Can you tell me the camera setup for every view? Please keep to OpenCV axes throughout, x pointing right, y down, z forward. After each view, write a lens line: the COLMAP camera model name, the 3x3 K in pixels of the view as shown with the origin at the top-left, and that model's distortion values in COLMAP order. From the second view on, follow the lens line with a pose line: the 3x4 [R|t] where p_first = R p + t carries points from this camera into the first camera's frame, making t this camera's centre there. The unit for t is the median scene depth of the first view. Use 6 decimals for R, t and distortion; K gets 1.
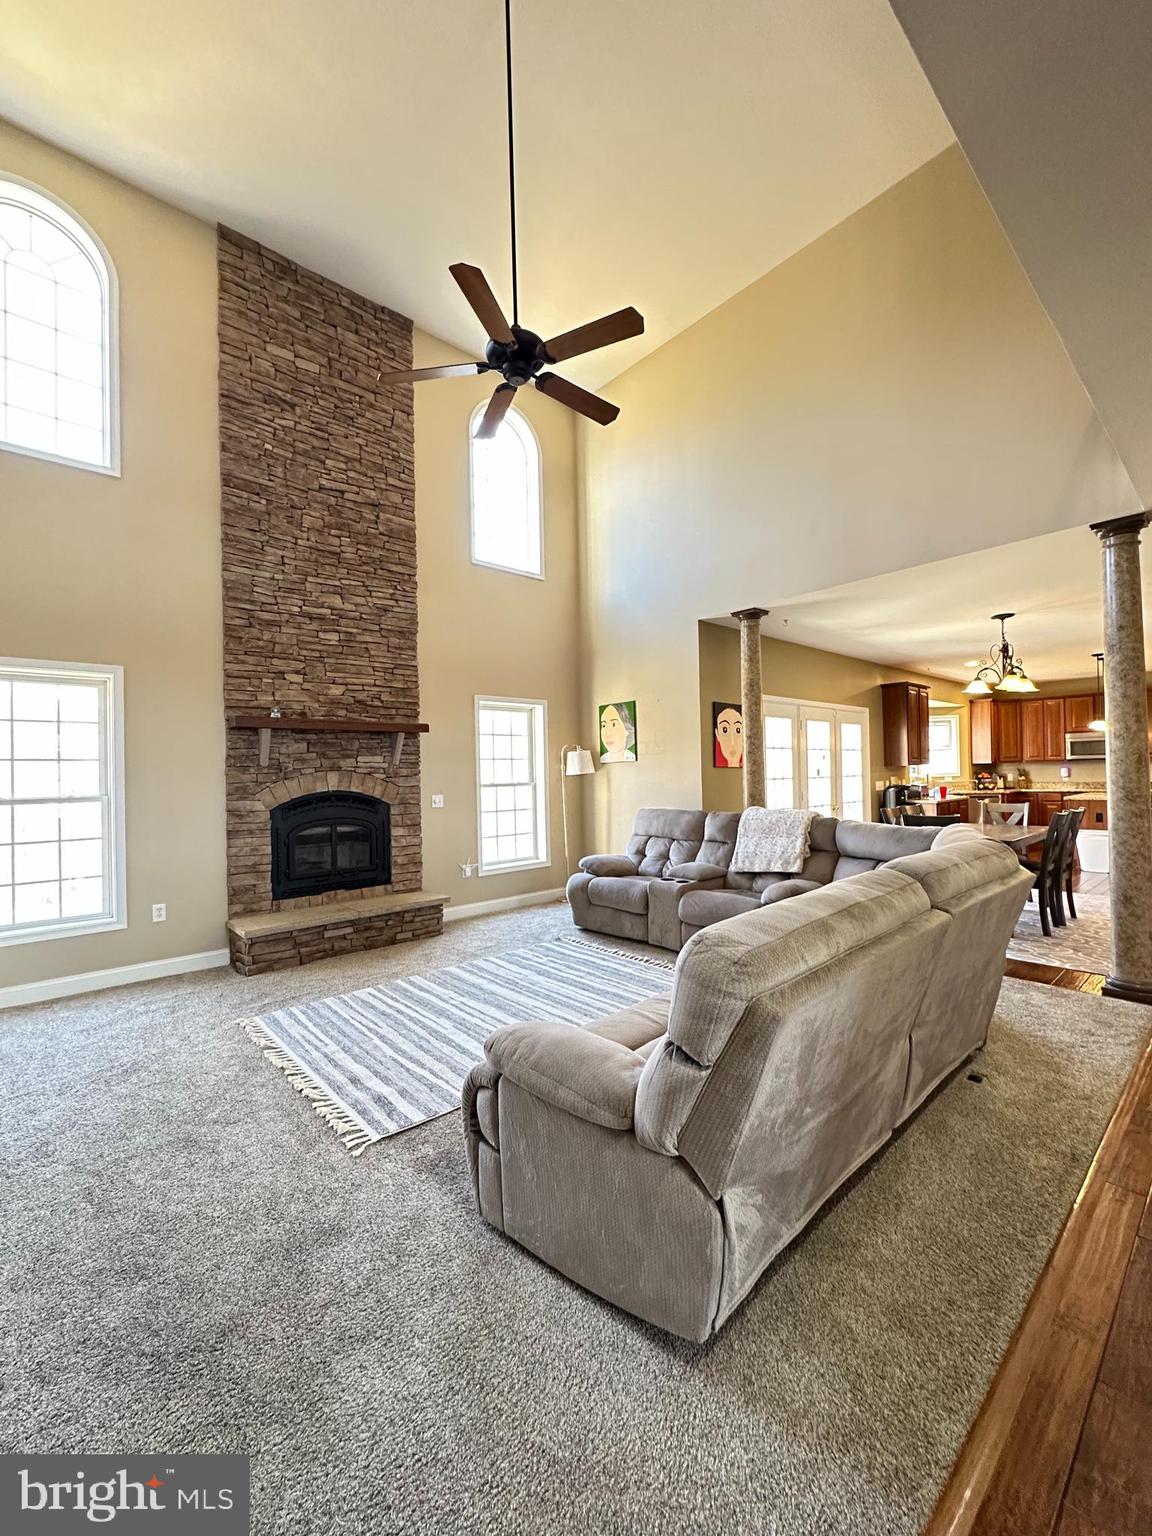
lens RADIAL K [[614.1, 0, 576.3], [0, 614.1, 767.2], [0, 0, 1]] dist [-0.004114, 0.000986]
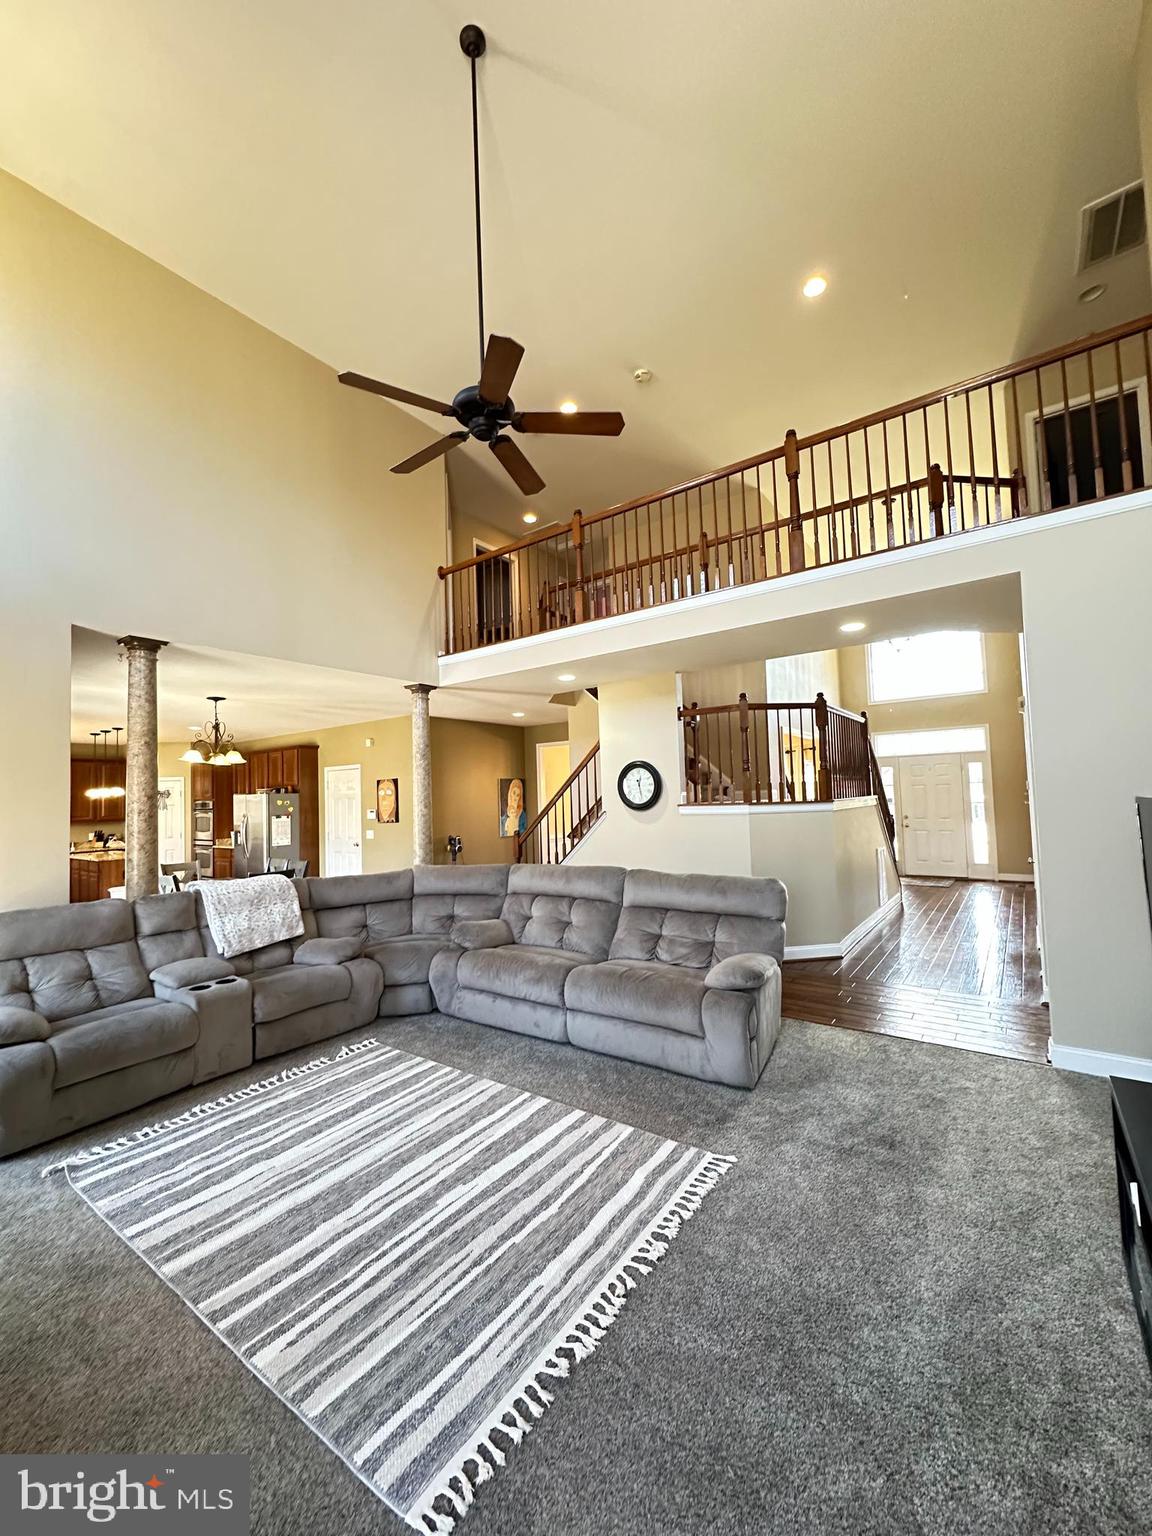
lens RADIAL K [[614.1, 0, 574.9], [0, 614.1, 769.2], [0, 0, 1]] dist [-0.004114, 0.000986]
pose [[-0.212339, 0.073627, 0.974418, -0.666751], [0.024718, 0.997243, -0.069966, -0.017724], [-0.976883, 0.009229, -0.213573, 0.687204]]
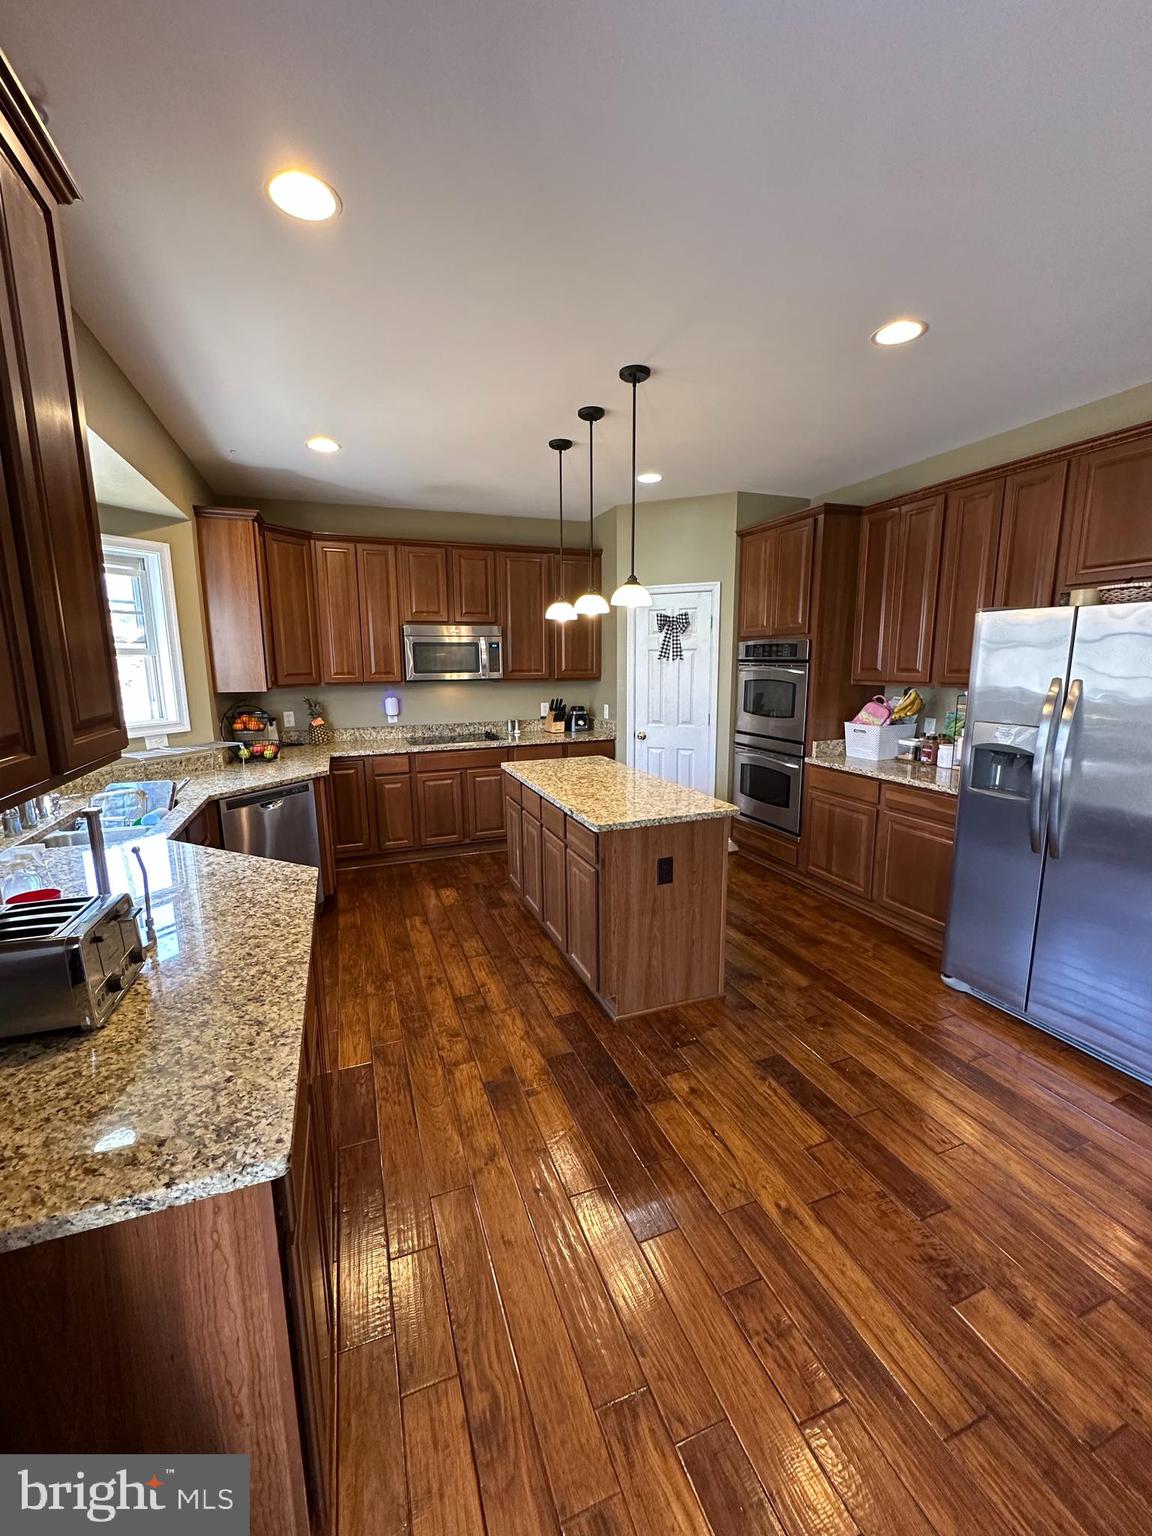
lens RADIAL K [[614.1, 0, 578.3], [0, 614.1, 769.1], [0, 0, 1]] dist [-0.004114, 0.000986]
pose [[0.348601, -0.147379, 0.925611, 0.824534], [-0.008208, 0.987042, 0.160252, -0.046836], [-0.937235, -0.063462, 0.342875, 1.464980]]
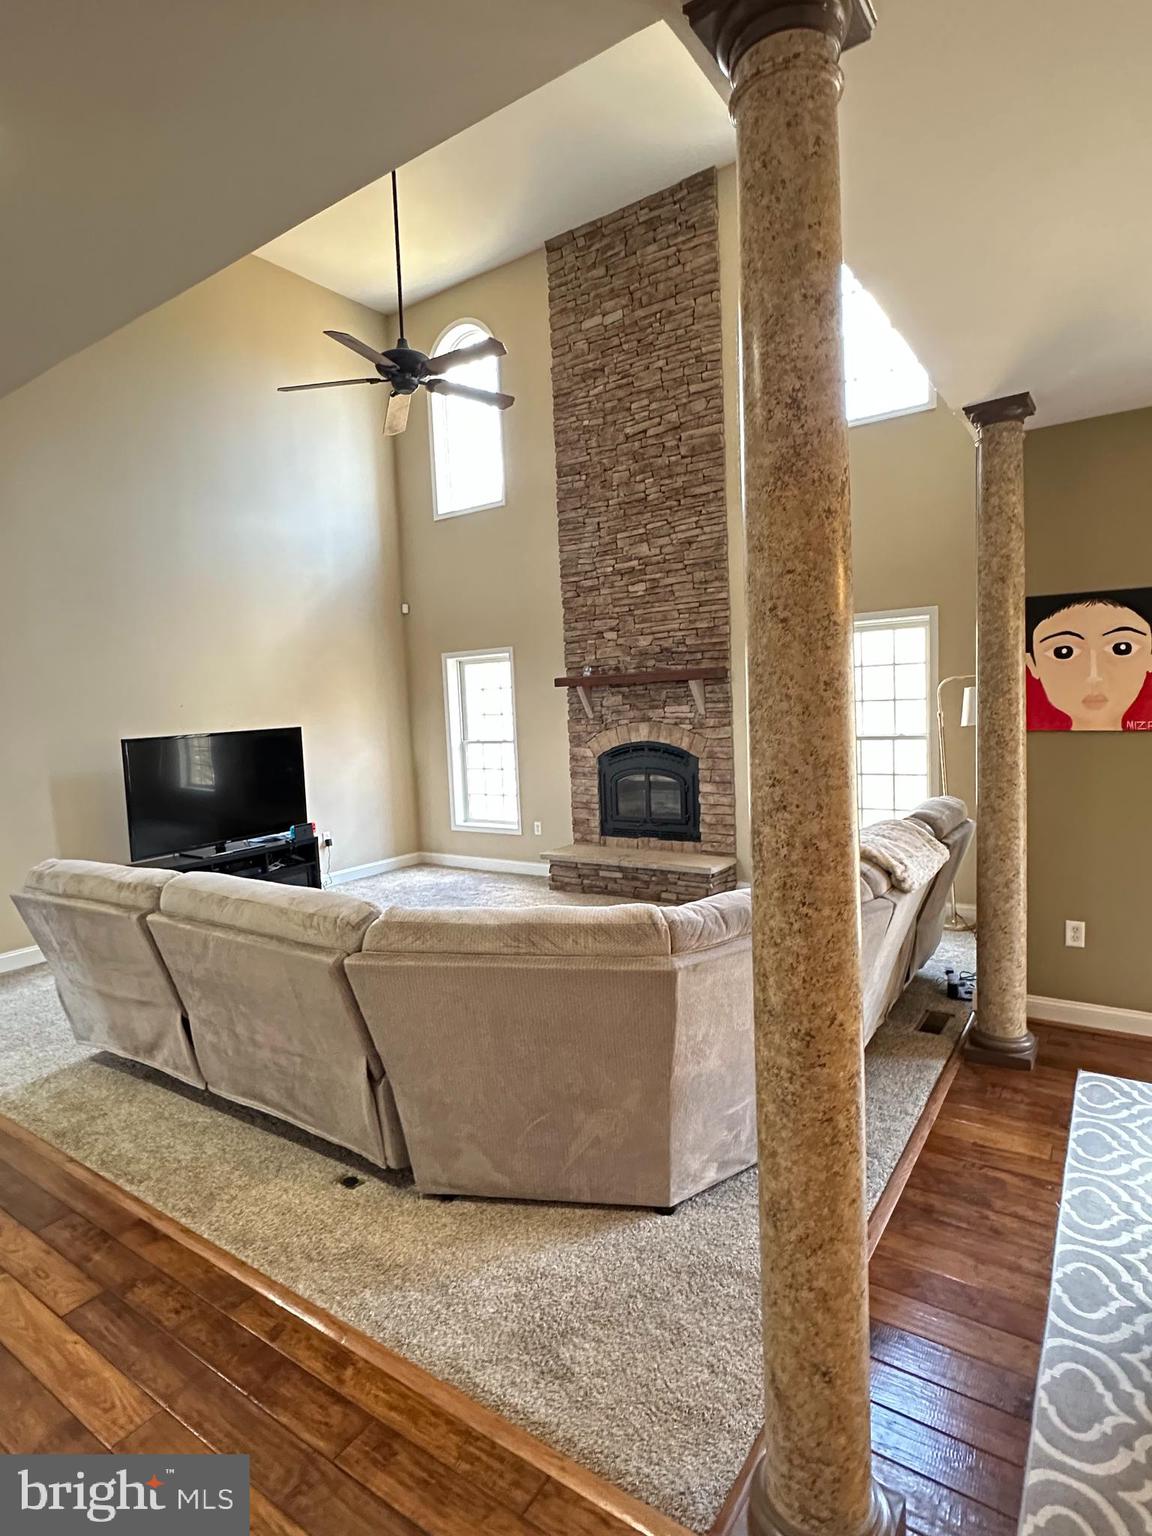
lens RADIAL K [[820.0, 0, 574.0], [0, 820.0, 769.4], [0, 0, 1]] dist [-0.001899, -0.000168]
pose [[0.238873, 0.092716, -0.966614, 0.918084], [0.047777, 0.993104, 0.107064, -0.067995], [0.969875, -0.071756, 0.232796, 0.577706]]
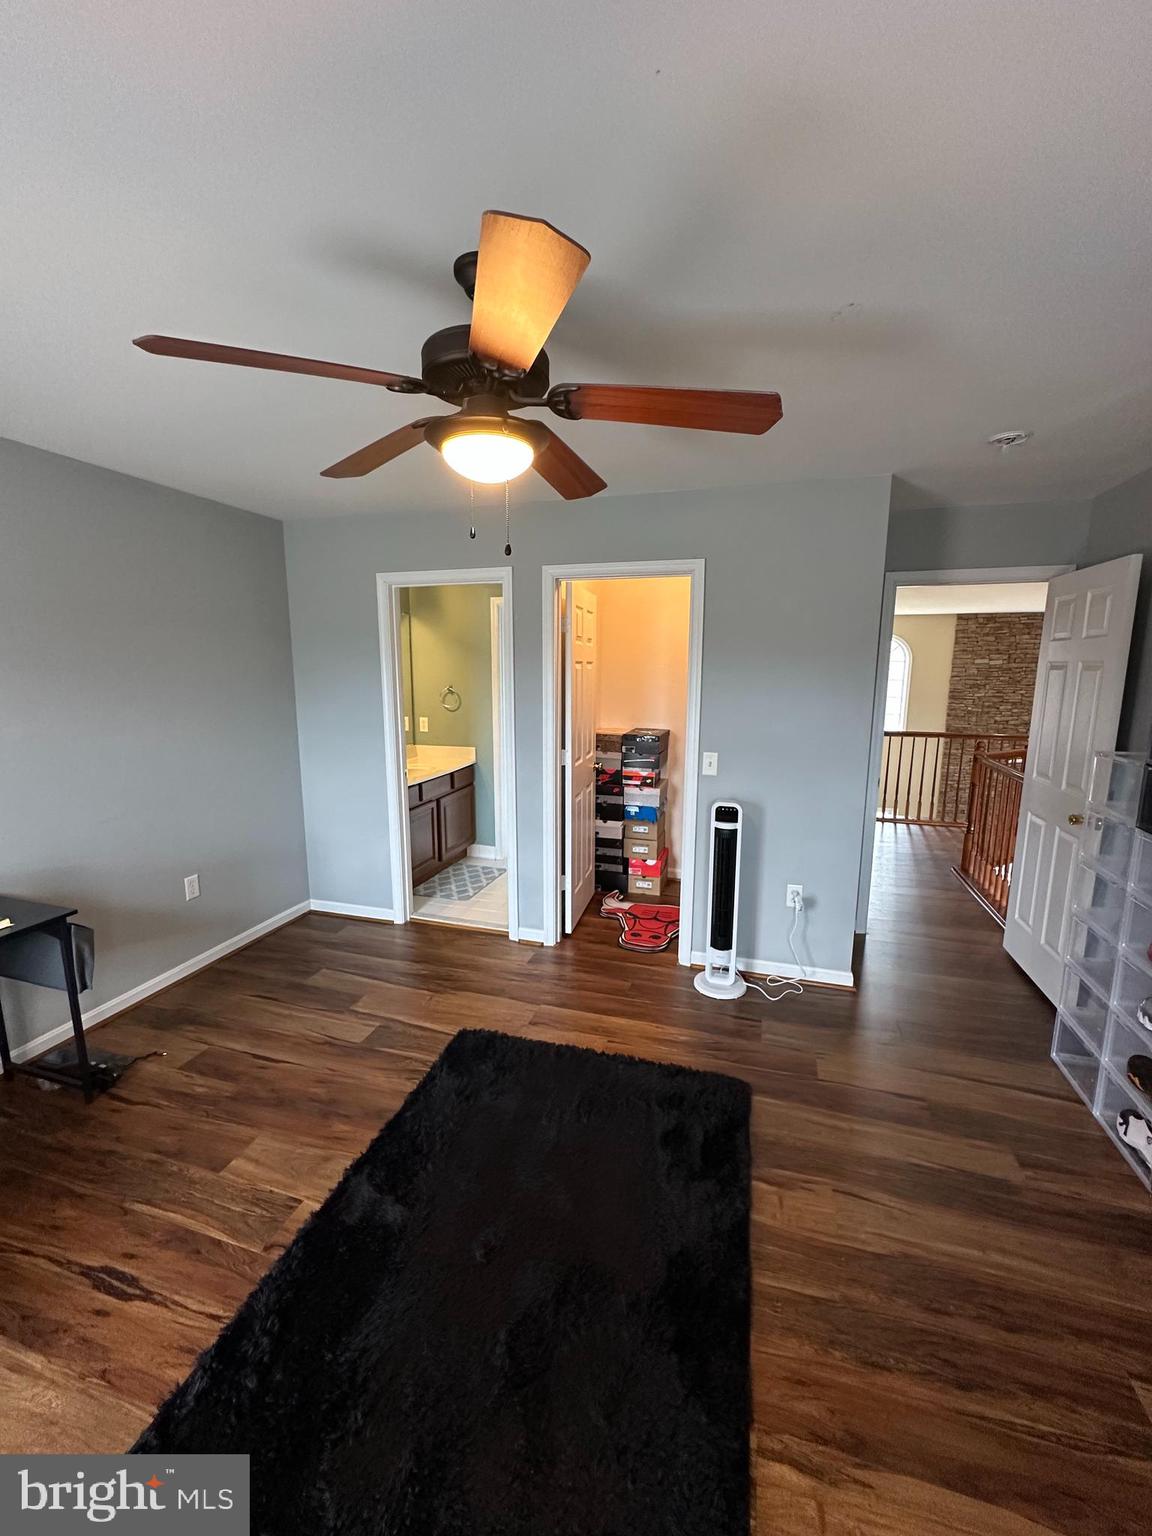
lens RADIAL K [[614.1, 0, 573.2], [0, 614.1, 769.5], [0, 0, 1]] dist [-0.004114, 0.000986]
pose [[0.519585, 0.166976, -0.837944, 0.598635], [-0.007104, 0.981529, 0.191183, -0.691447], [0.854389, -0.093383, 0.511174, -1.276521]]
